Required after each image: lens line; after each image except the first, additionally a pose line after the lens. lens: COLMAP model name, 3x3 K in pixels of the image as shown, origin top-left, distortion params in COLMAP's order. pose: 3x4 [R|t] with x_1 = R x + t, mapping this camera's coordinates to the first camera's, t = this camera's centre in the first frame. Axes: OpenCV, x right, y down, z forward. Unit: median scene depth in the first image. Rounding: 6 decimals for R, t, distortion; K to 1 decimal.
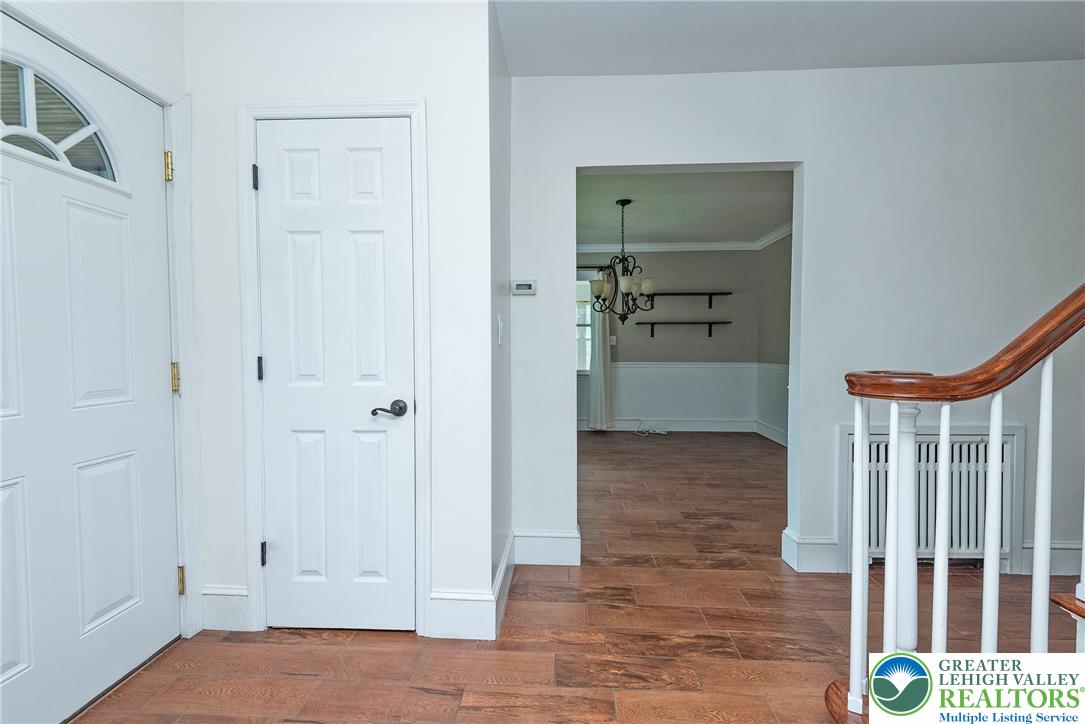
lens RADIAL K [[492.8, 0, 549.1], [0, 492.8, 366.4], [0, 0, 1]] dist [0.029253, -0.016911]
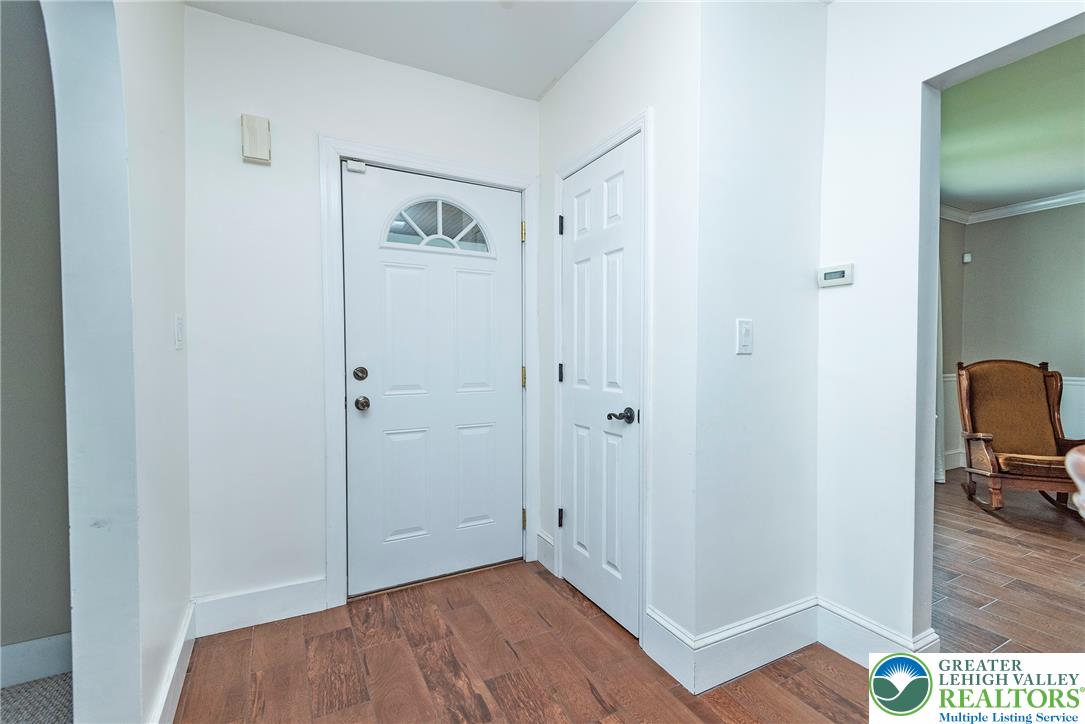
lens RADIAL K [[496.6, 0, 542.5], [0, 496.6, 362.0], [0, 0, 1]] dist [0.022911, -0.000397]
pose [[0.503304, 0.015884, -0.863963, 0.502750], [-0.029906, 0.999552, 0.000955, -0.023246], [0.863592, 0.025357, 0.503554, 0.311137]]
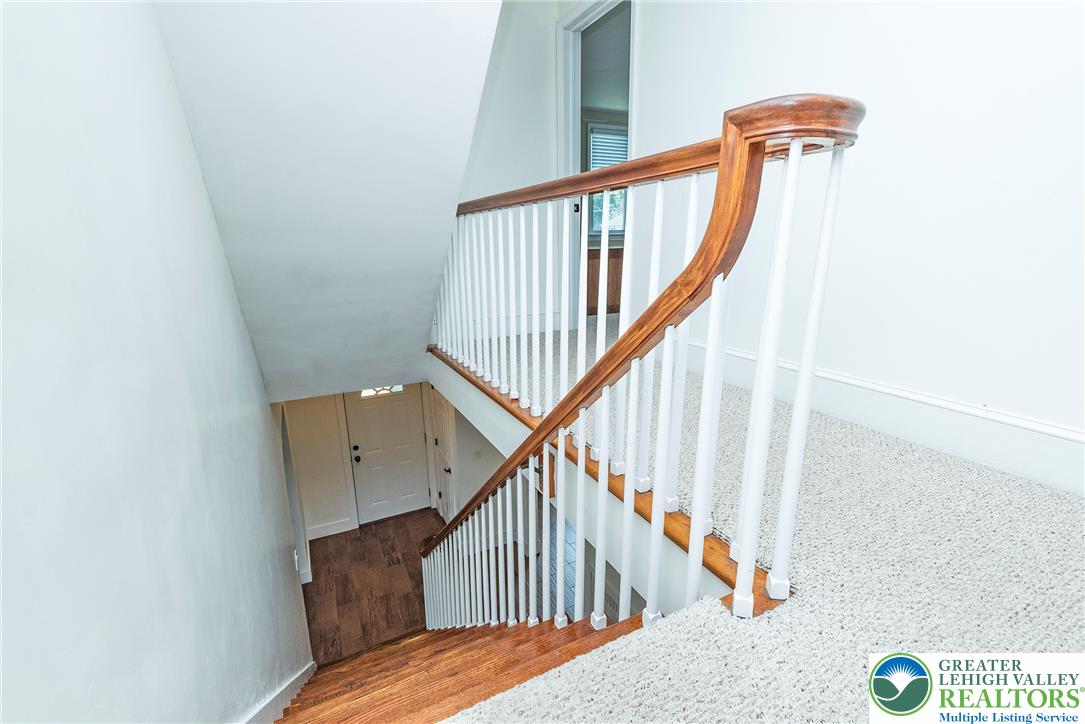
lens RADIAL K [[492.8, 0, 549.1], [0, 492.8, 366.4], [0, 0, 1]] dist [0.029253, -0.016911]
pose [[0.493342, 0.212625, -0.843448, 2.366569], [-0.023117, 0.972526, 0.231642, -1.232797], [0.869528, -0.094781, 0.484703, 0.133231]]
